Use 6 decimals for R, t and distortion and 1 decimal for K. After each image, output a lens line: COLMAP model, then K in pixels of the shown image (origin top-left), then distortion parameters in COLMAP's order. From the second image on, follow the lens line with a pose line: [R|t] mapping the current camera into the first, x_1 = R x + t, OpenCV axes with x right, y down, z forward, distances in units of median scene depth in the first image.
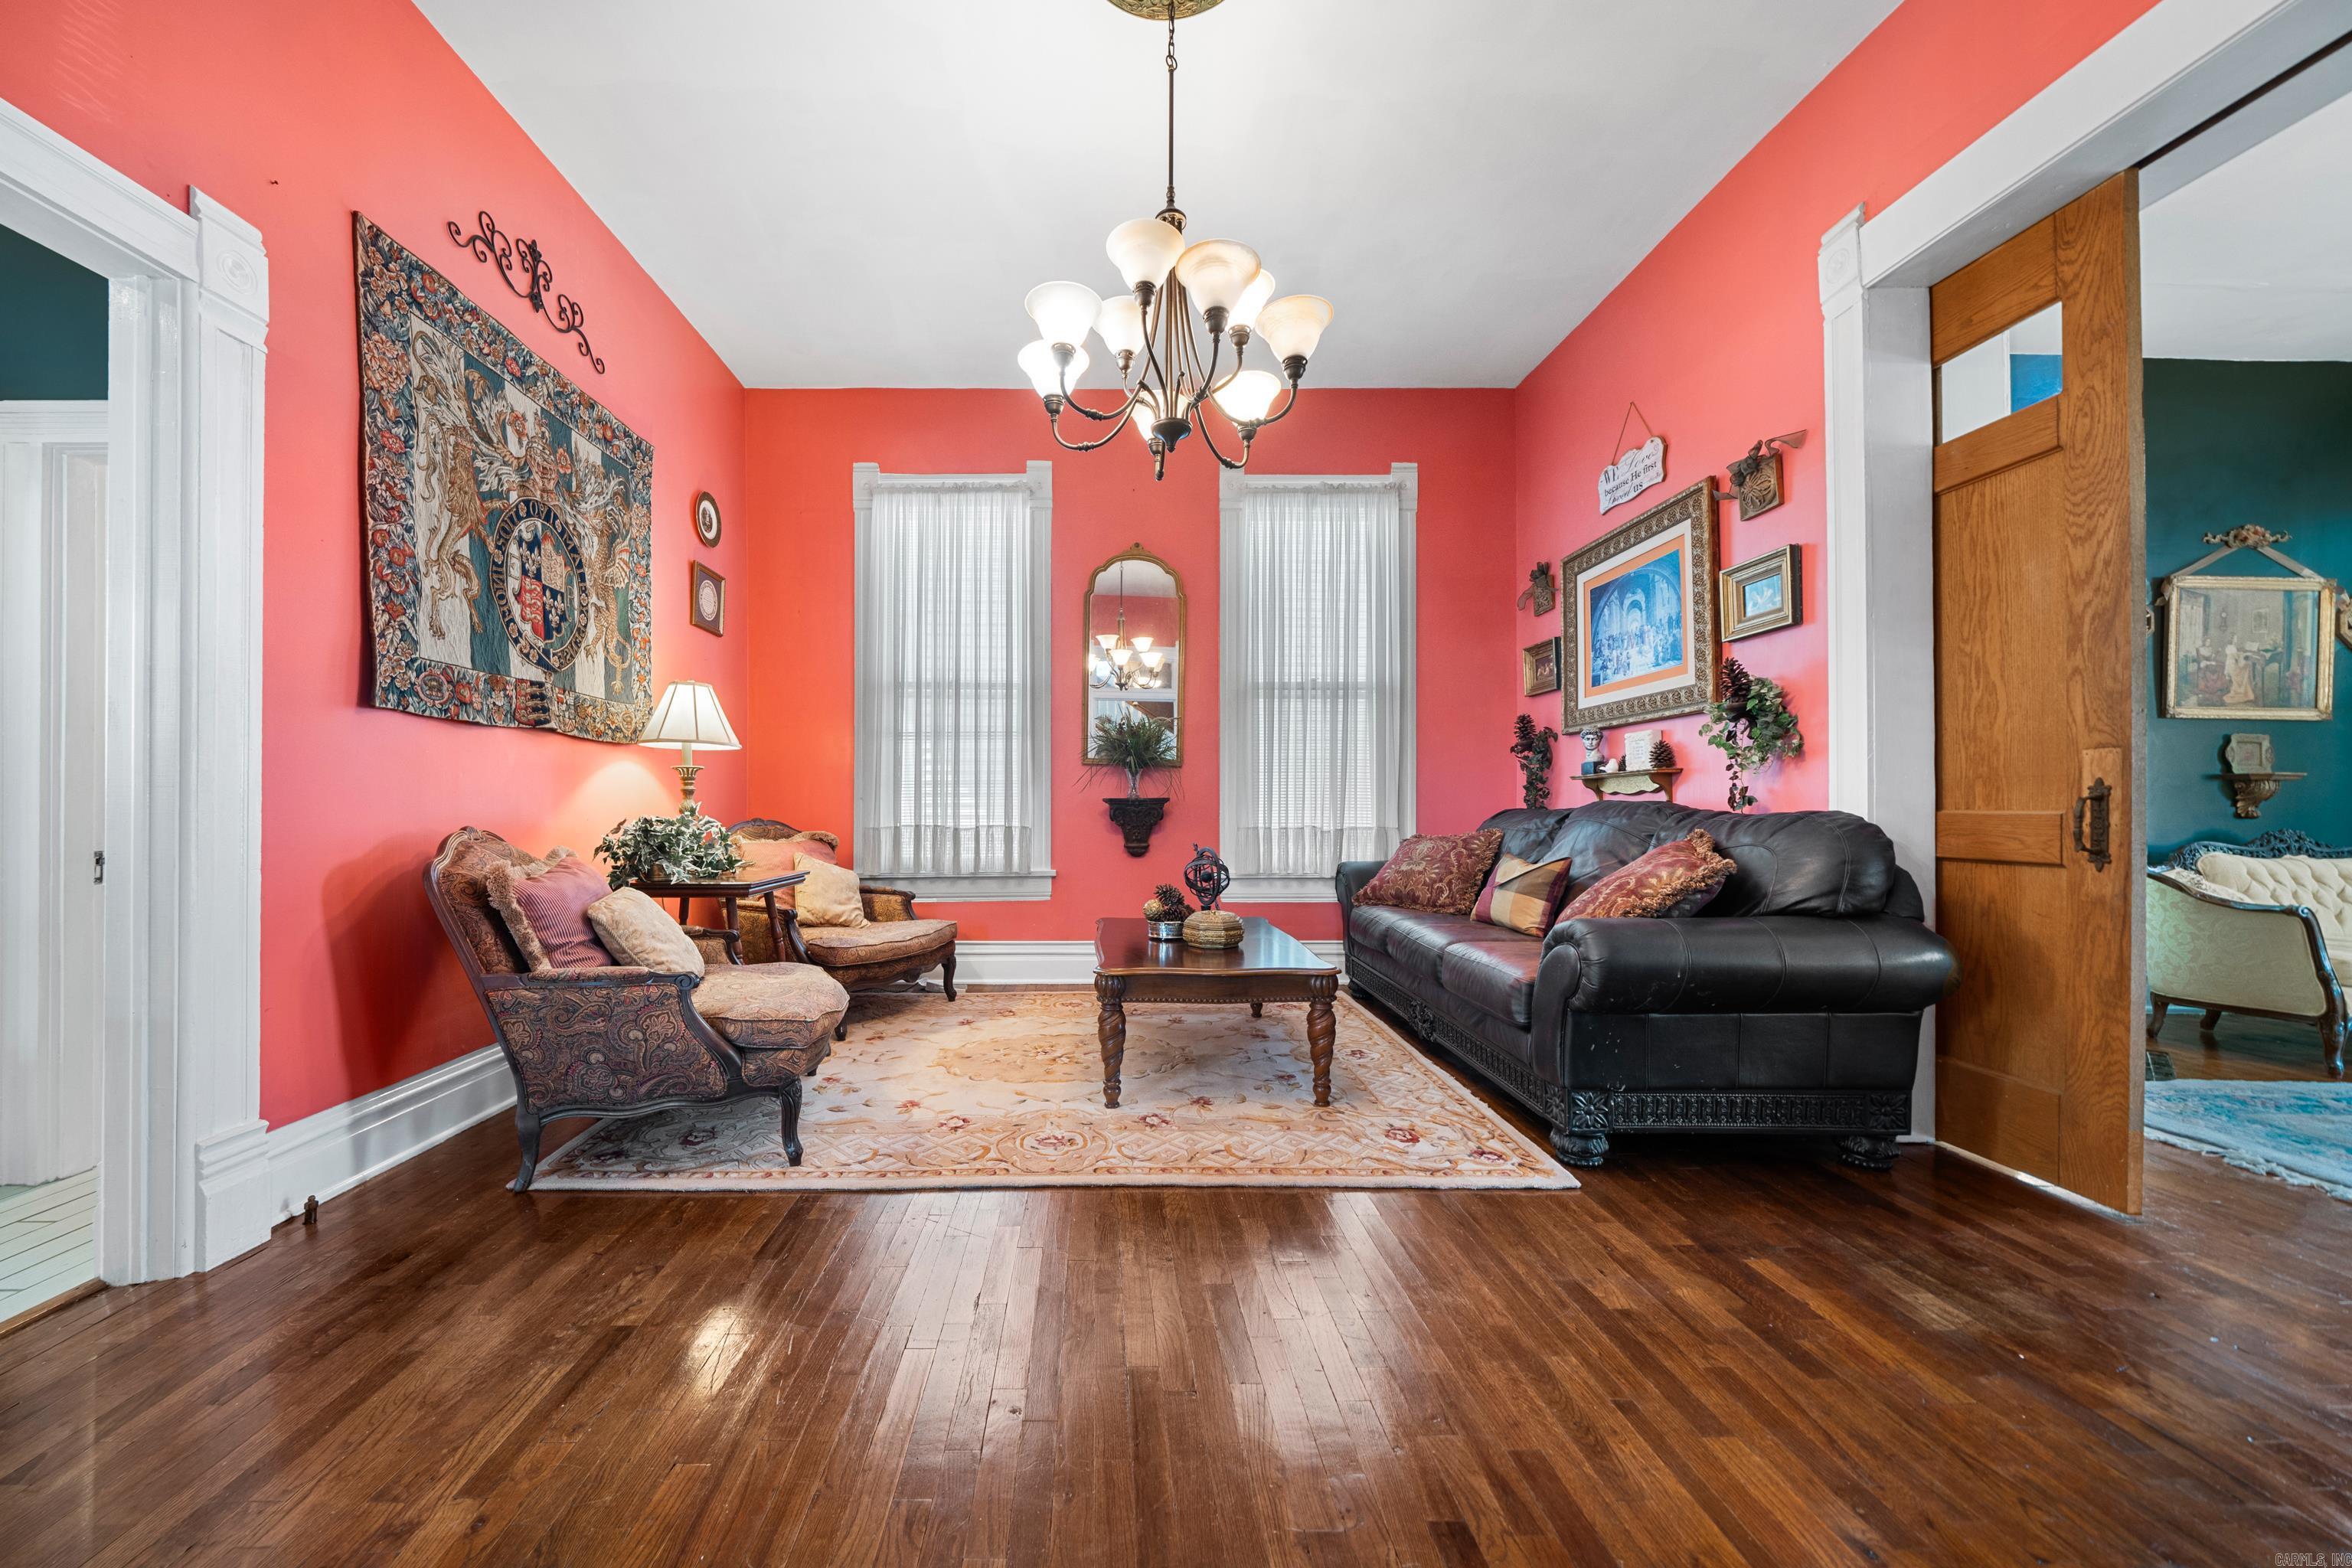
lens RADIAL K [[847.5, 0, 1173.3], [0, 847.5, 805.7], [0, 0, 1]] dist [-0.006670, -0.000115]
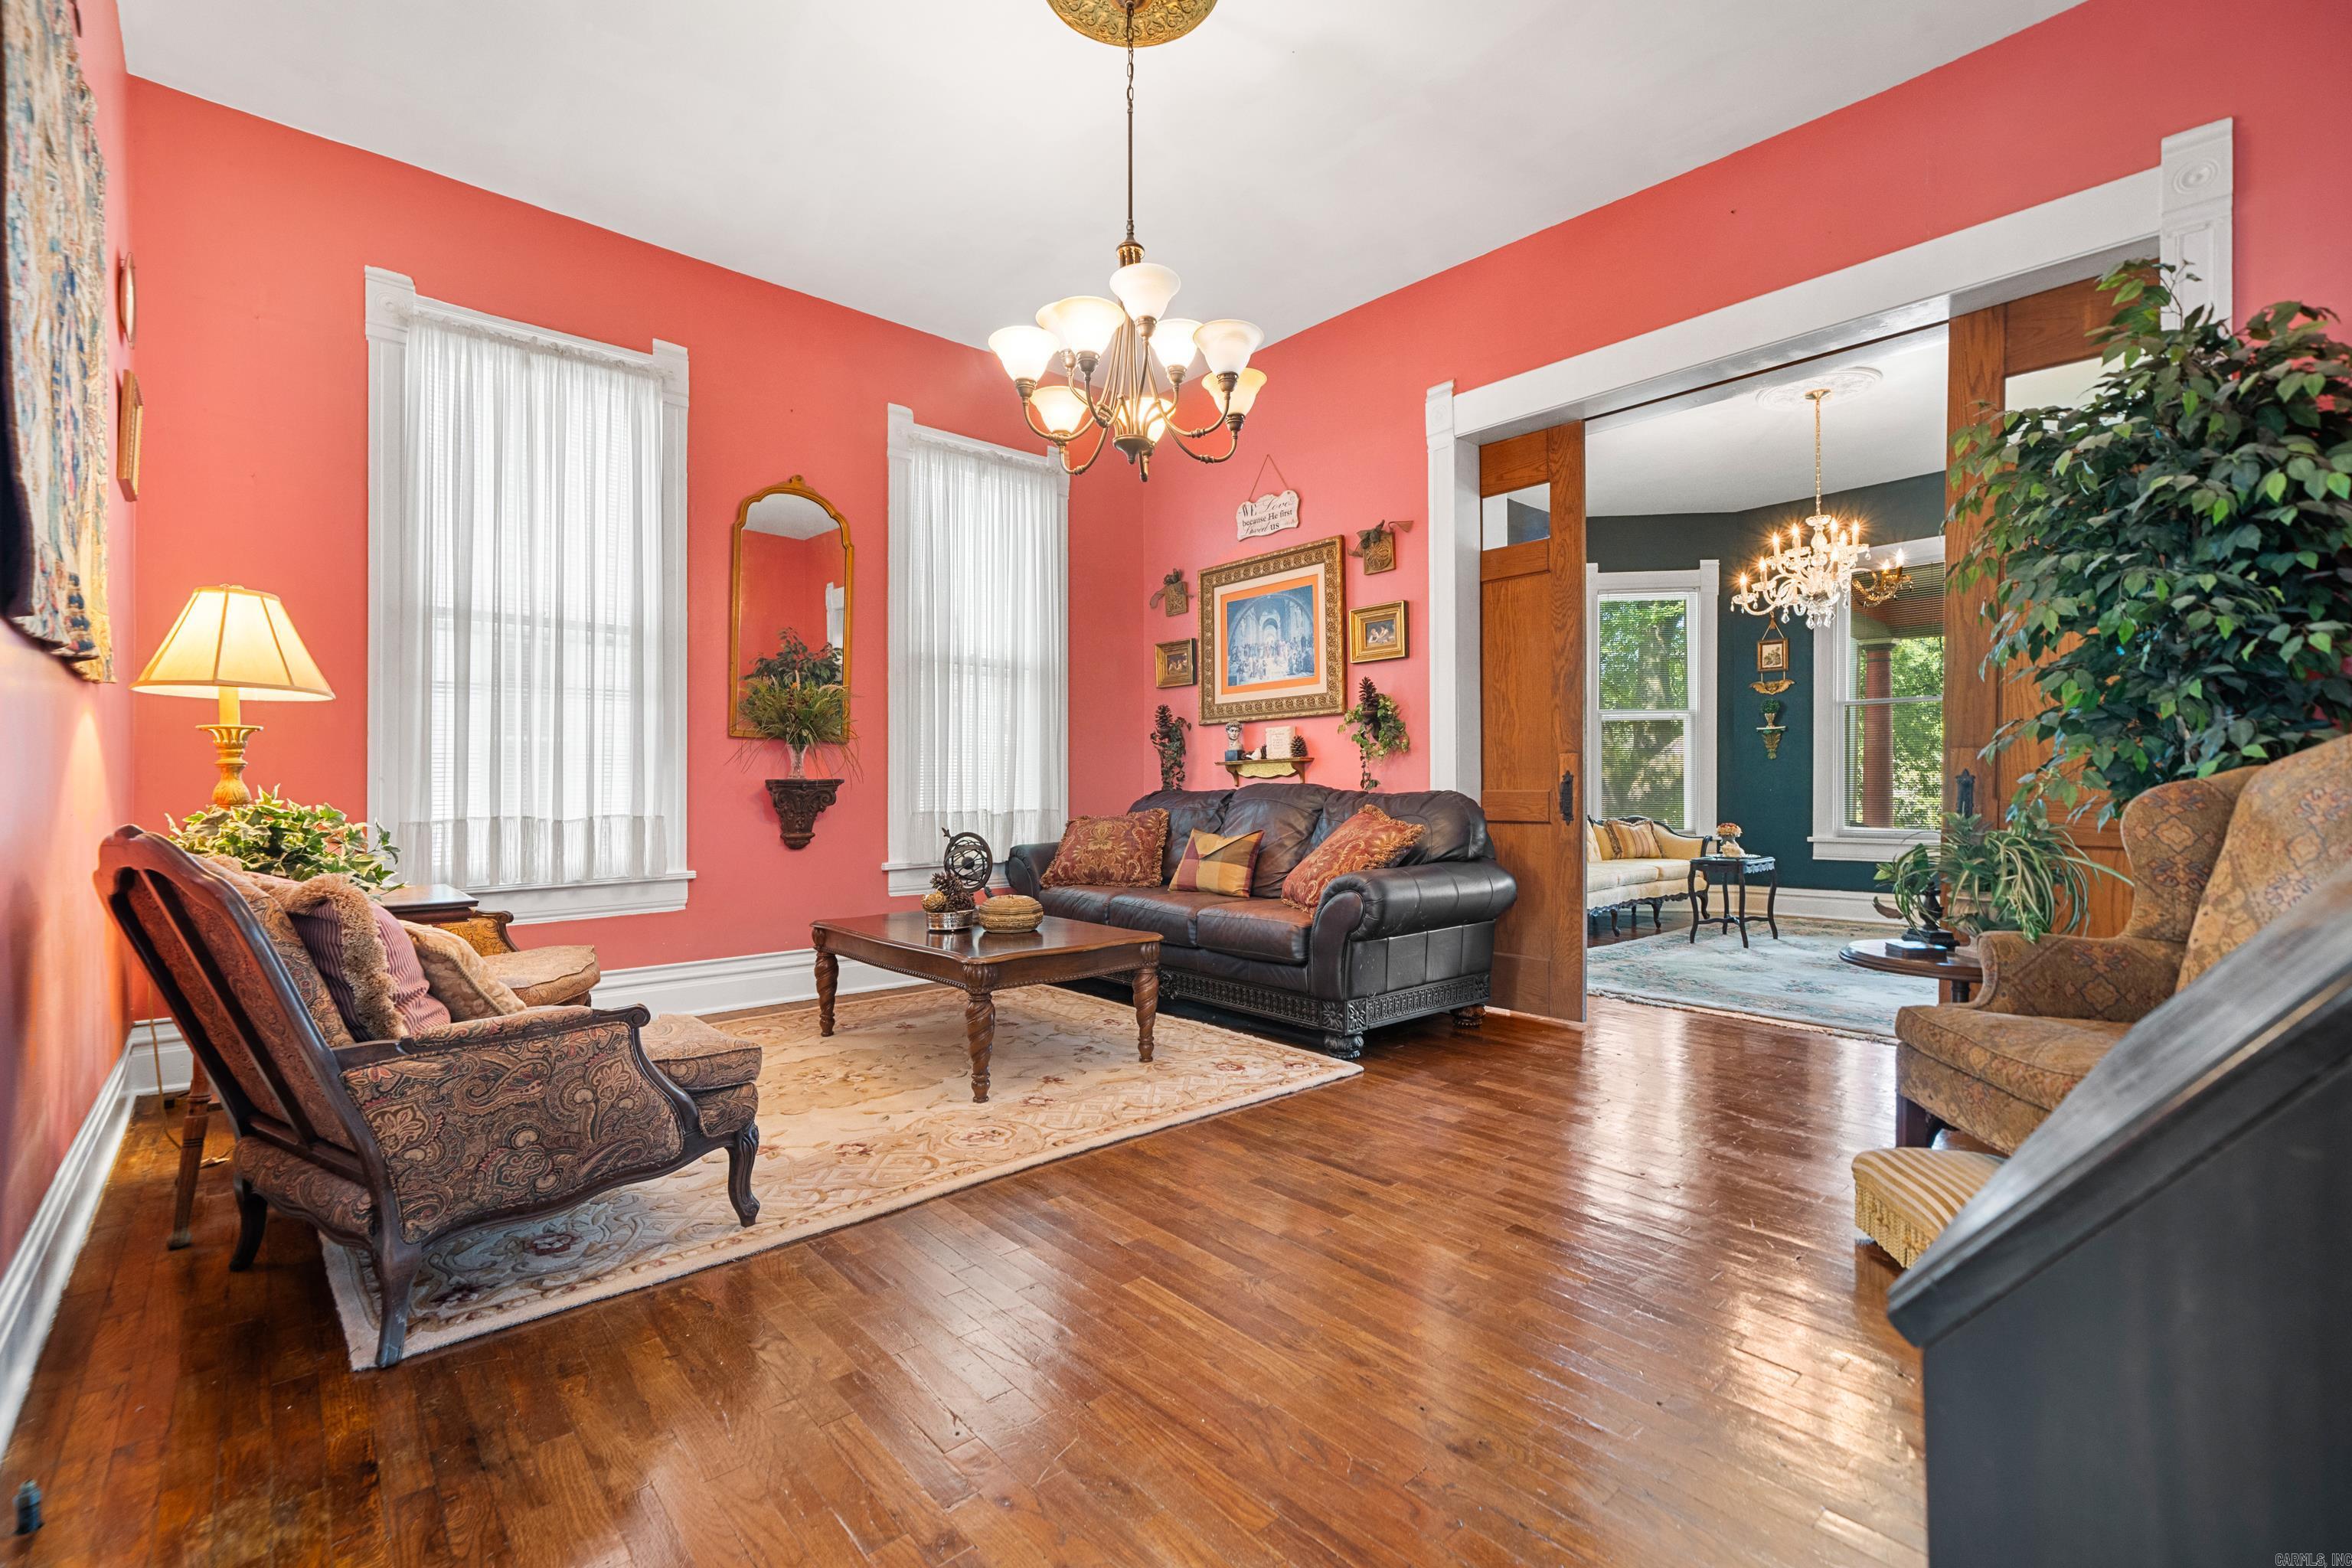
lens RADIAL K [[1032.3, 0, 1184.4], [0, 1032.3, 793.8], [0, 0, 1]] dist [-0.013362, 0.000211]
pose [[0.739660, -0.004927, 0.672962, -0.641997], [0.002617, 0.999987, 0.004445, 0.002564], [-0.672975, -0.001527, 0.739663, -0.016574]]
